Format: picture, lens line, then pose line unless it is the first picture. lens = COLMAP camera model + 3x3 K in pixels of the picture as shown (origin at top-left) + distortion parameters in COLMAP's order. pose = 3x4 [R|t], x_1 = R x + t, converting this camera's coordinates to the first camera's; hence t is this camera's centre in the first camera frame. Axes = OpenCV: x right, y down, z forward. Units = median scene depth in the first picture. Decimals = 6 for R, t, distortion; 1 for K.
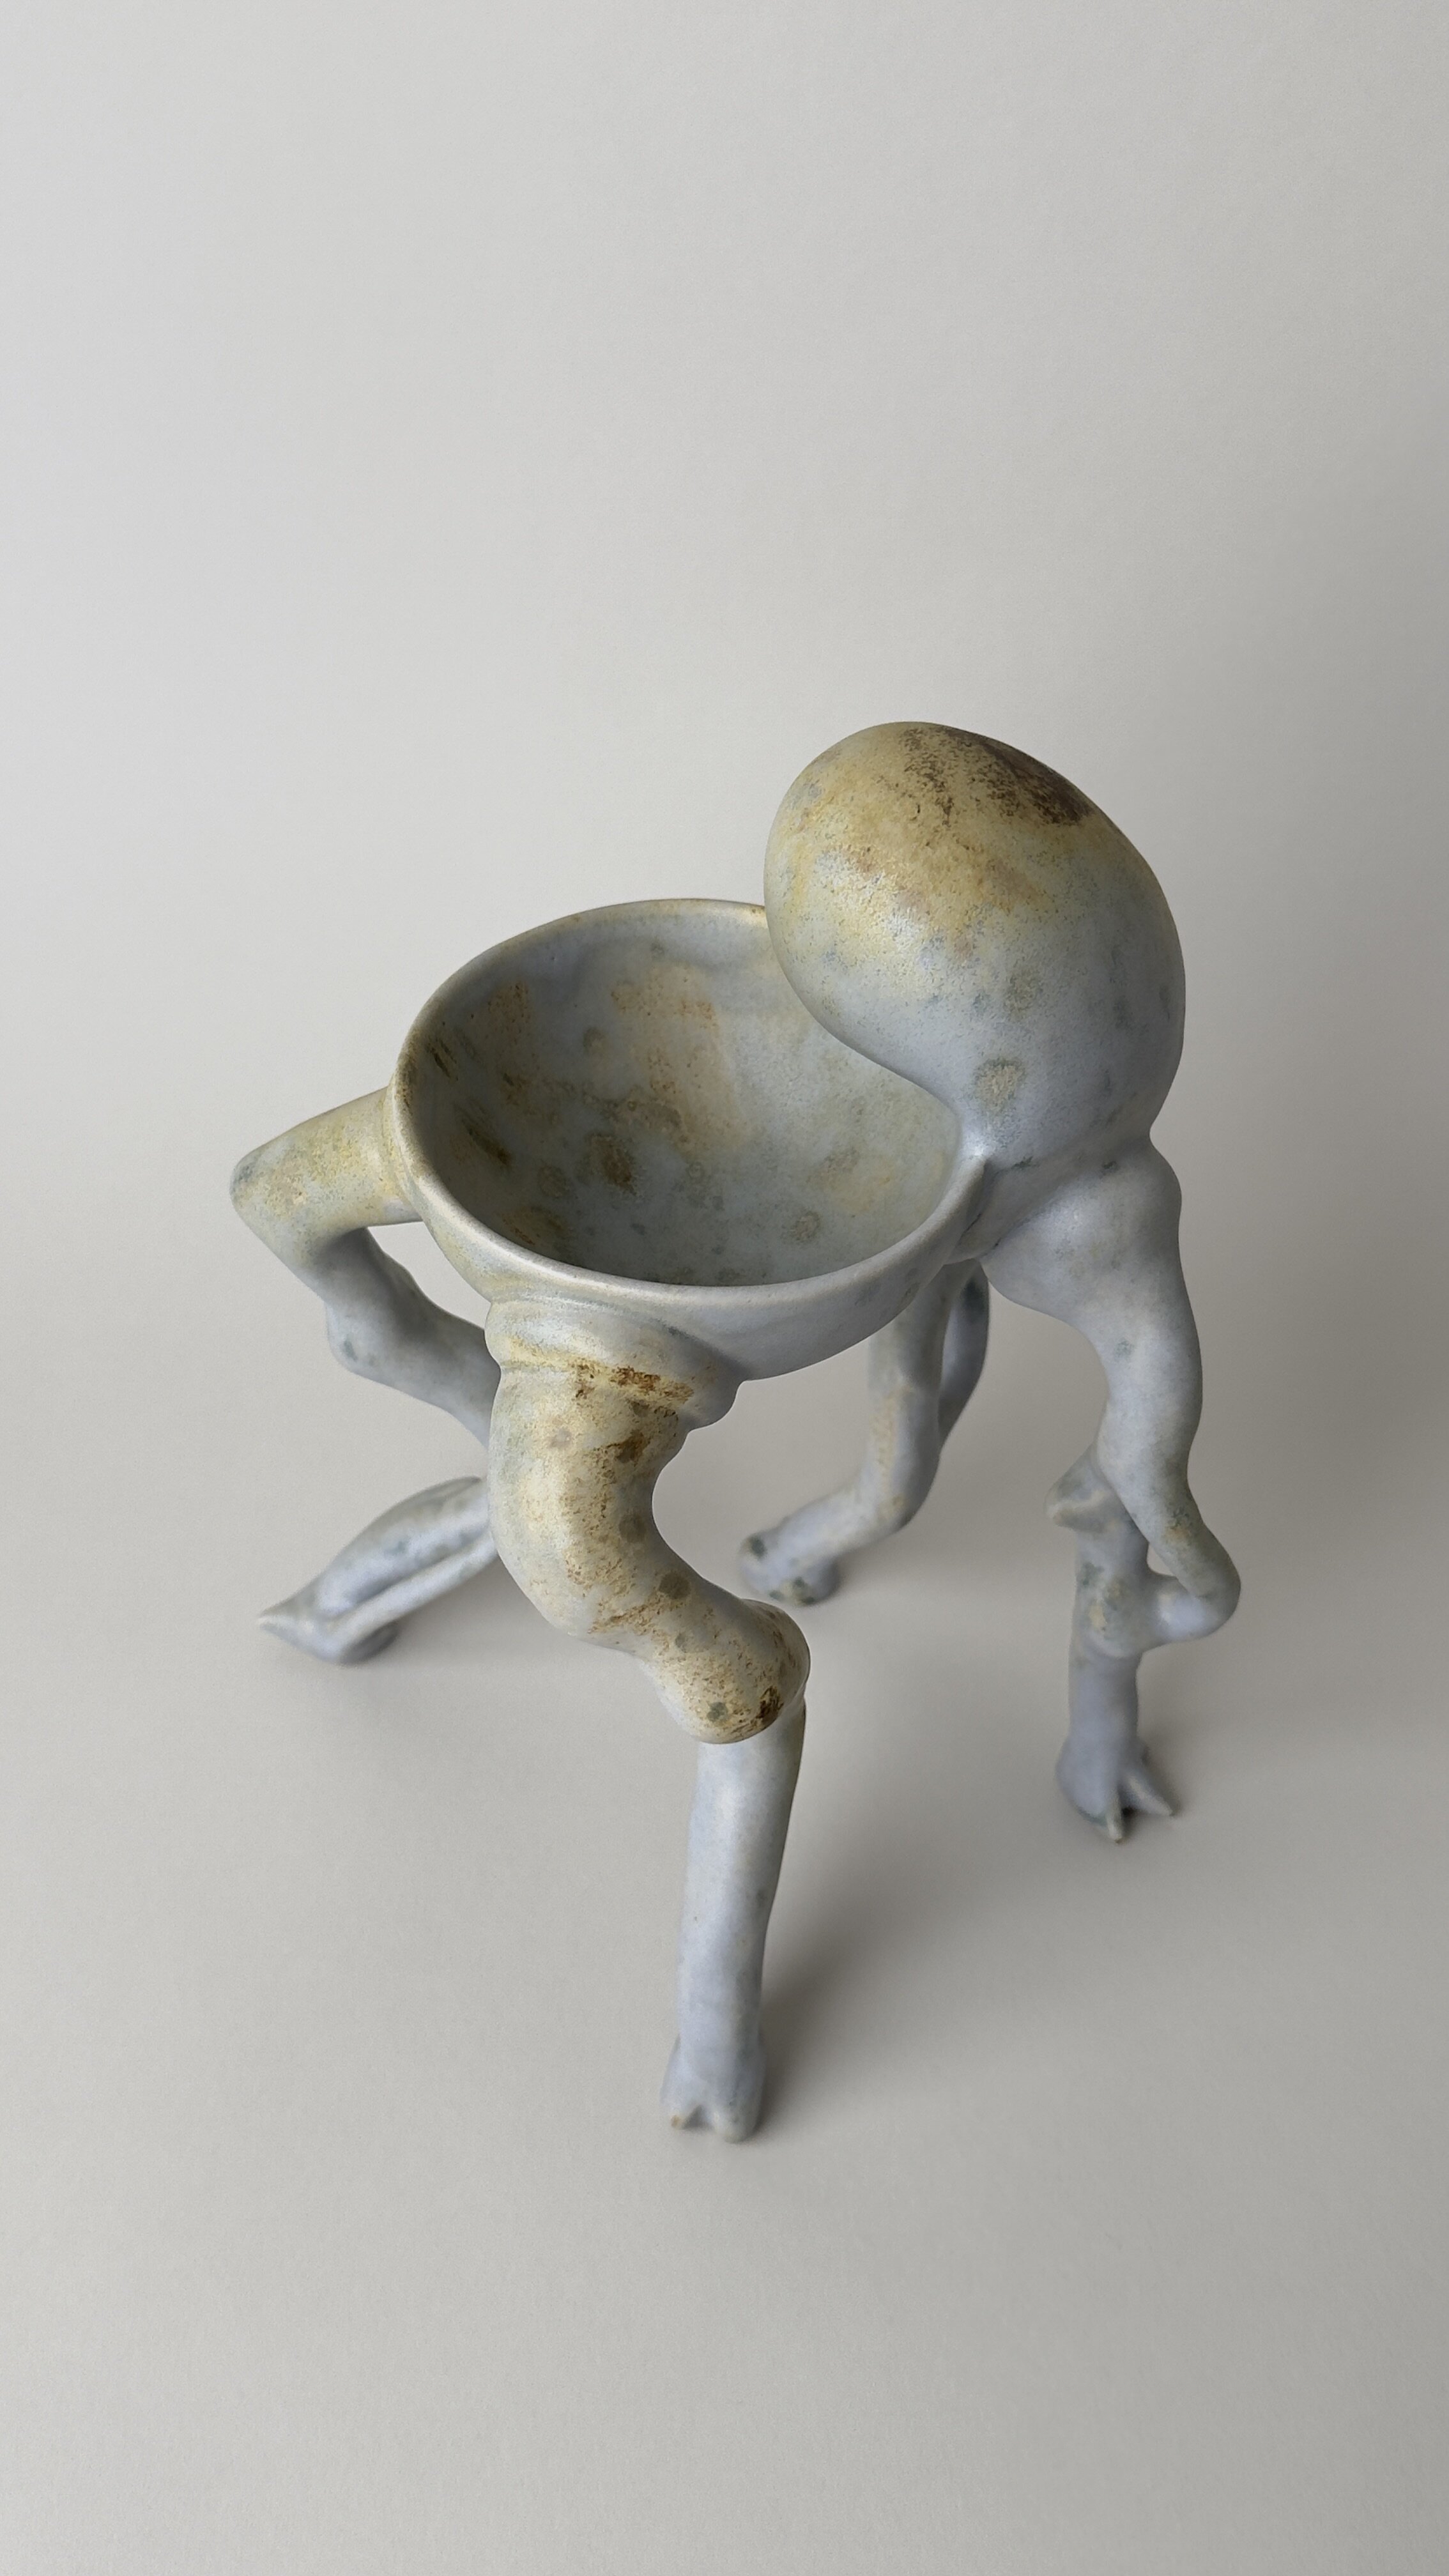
lens RADIAL K [[2492.1, 0, 714.3], [0, 2492.1, 1266.8], [0, 0, 1]] dist [0.060907, 0.000000]
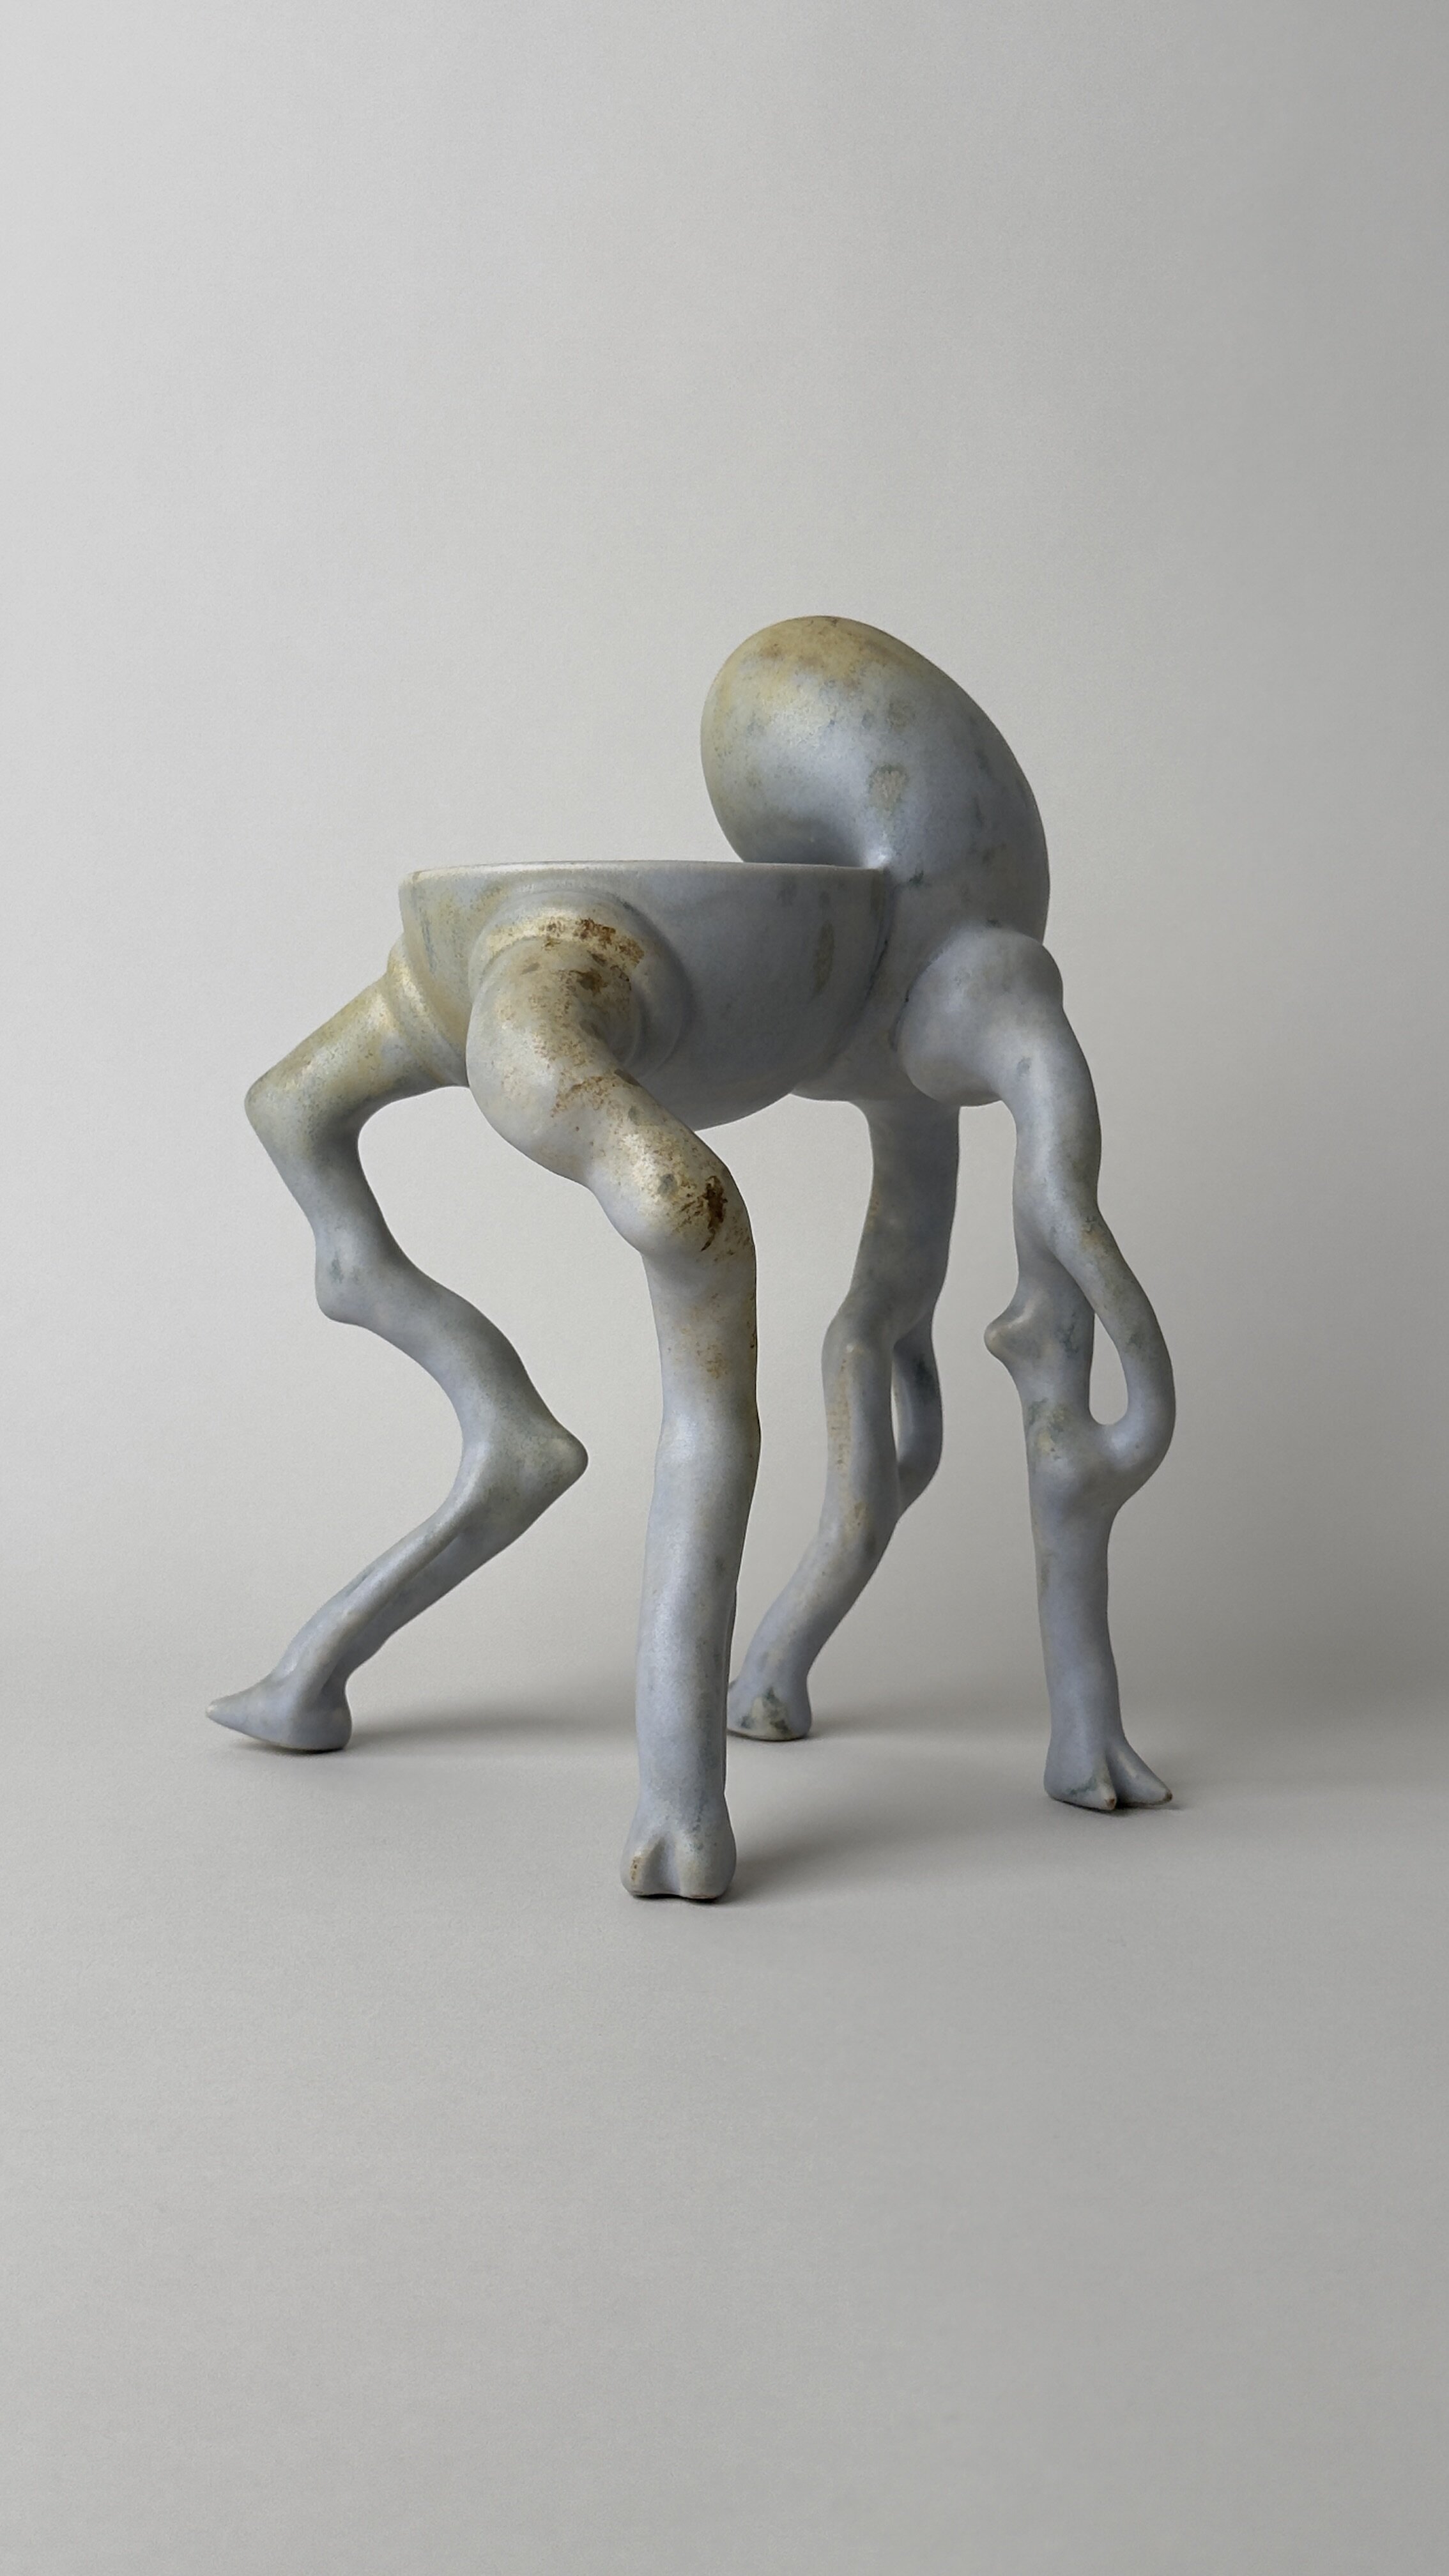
lens RADIAL K [[3042.2, 0, 722.6], [0, 3042.2, 1279.6], [0, 0, 1]] dist [0.059482, 0.000000]
pose [[0.999795, -0.019894, 0.003691, 0.020437], [0.017379, 0.750946, -0.660135, 1.117121], [0.010361, 0.660064, 0.751138, 0.013271]]
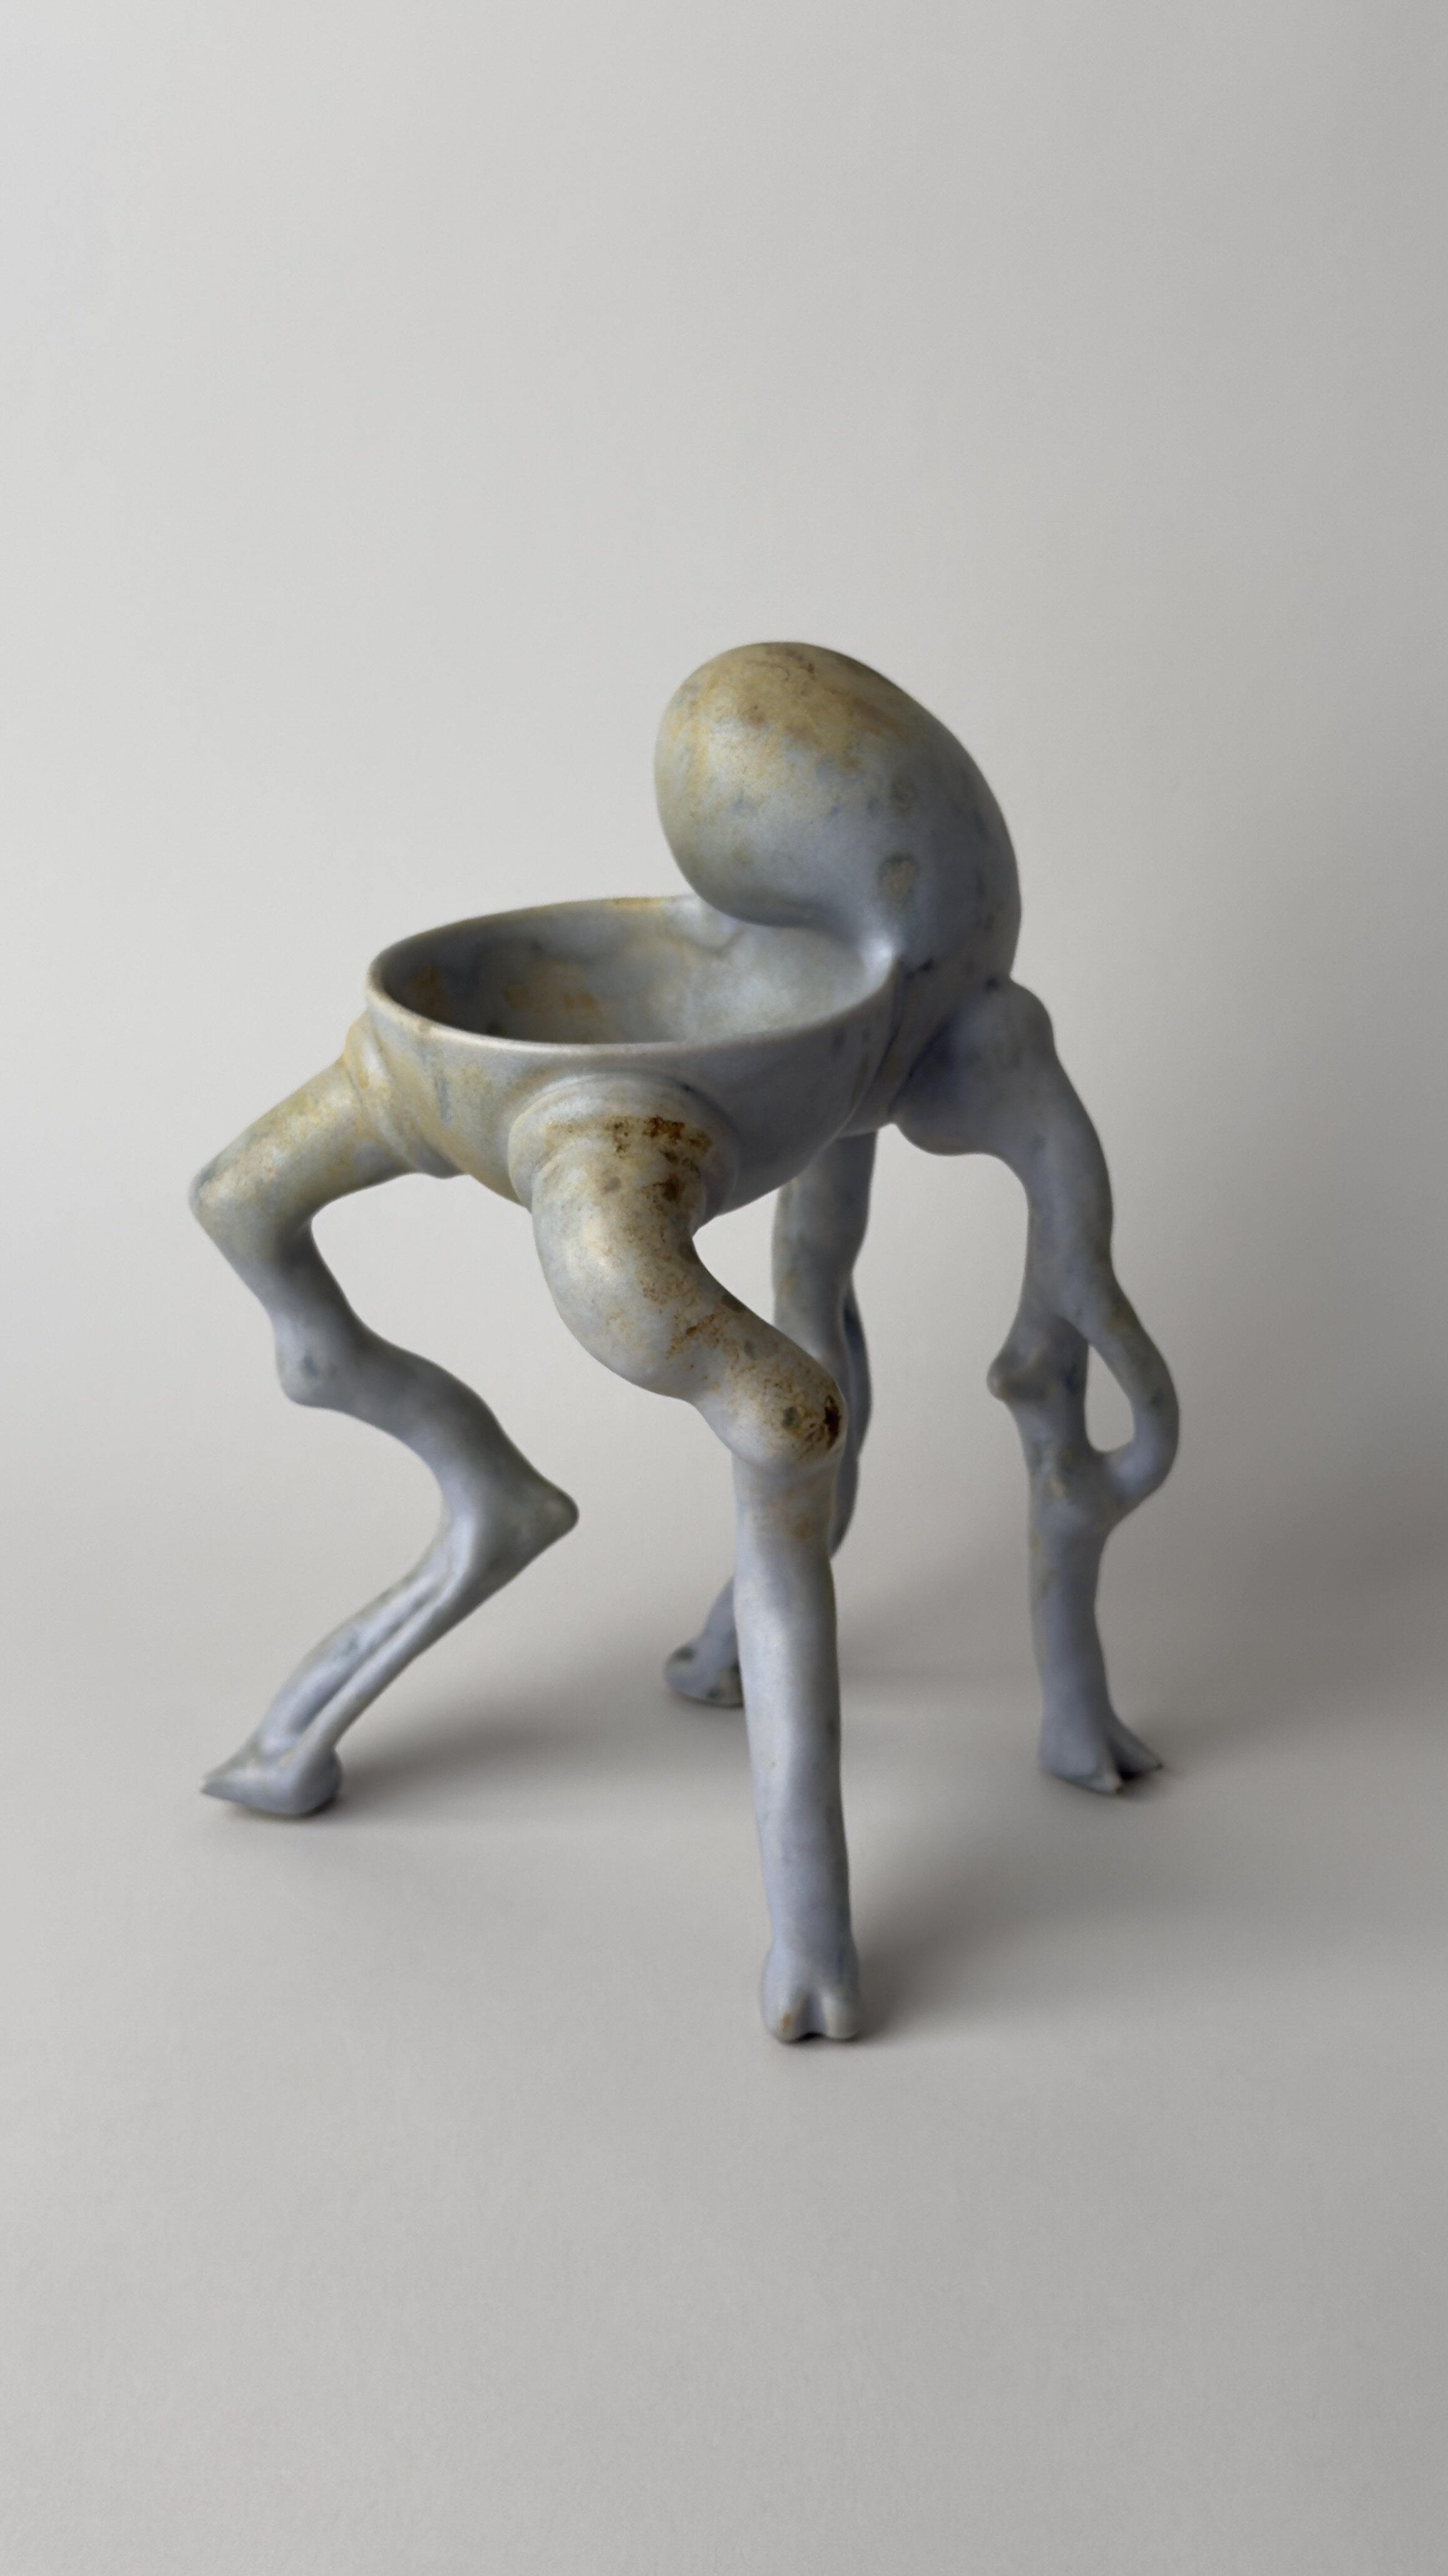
lens RADIAL K [[3530.8, 0, 720.8], [0, 3530.8, 1289.0], [0, 0, 1]] dist [0.073658, 0.000000]
pose [[0.960539, -0.146756, 0.236279, -0.395413], [0.224715, 0.910058, -0.348279, 0.673755], [-0.163916, 0.387631, 0.907124, -0.444285]]
